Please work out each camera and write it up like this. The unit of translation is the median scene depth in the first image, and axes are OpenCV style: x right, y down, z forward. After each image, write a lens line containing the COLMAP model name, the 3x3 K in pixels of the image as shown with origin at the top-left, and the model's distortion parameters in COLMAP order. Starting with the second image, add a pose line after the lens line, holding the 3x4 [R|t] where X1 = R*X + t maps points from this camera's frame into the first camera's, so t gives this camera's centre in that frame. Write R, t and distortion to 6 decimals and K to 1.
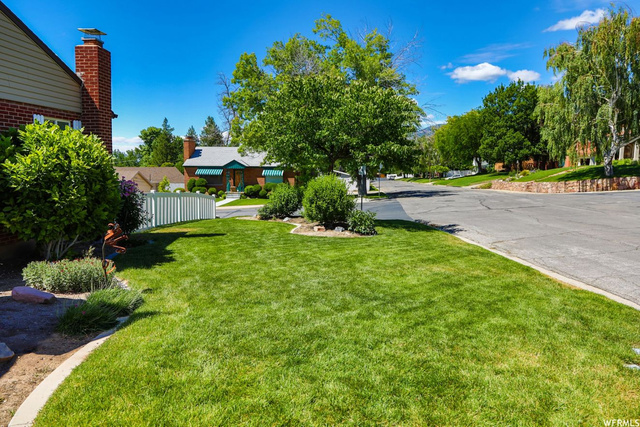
lens RADIAL K [[452.9, 0, 320.9], [0, 452.9, 215.1], [0, 0, 1]] dist [-0.009928, -0.000098]
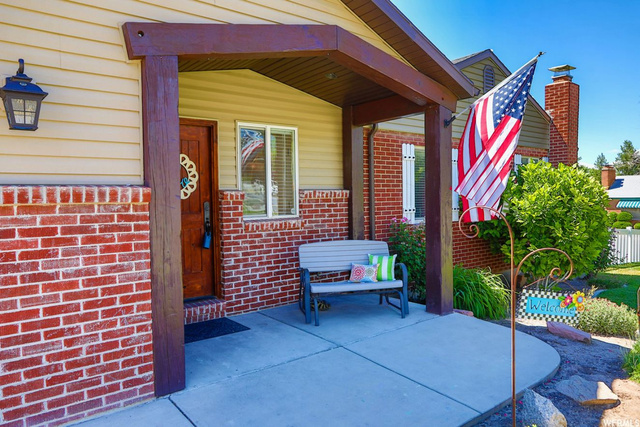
lens RADIAL K [[452.9, 0, 321.1], [0, 452.9, 212.7], [0, 0, 1]] dist [-0.009928, -0.000098]
pose [[0.691641, 0.014542, -0.722095, -0.214118], [-0.068347, 0.996628, -0.045394, -0.002541], [0.719001, 0.080750, 0.690303, -0.089580]]
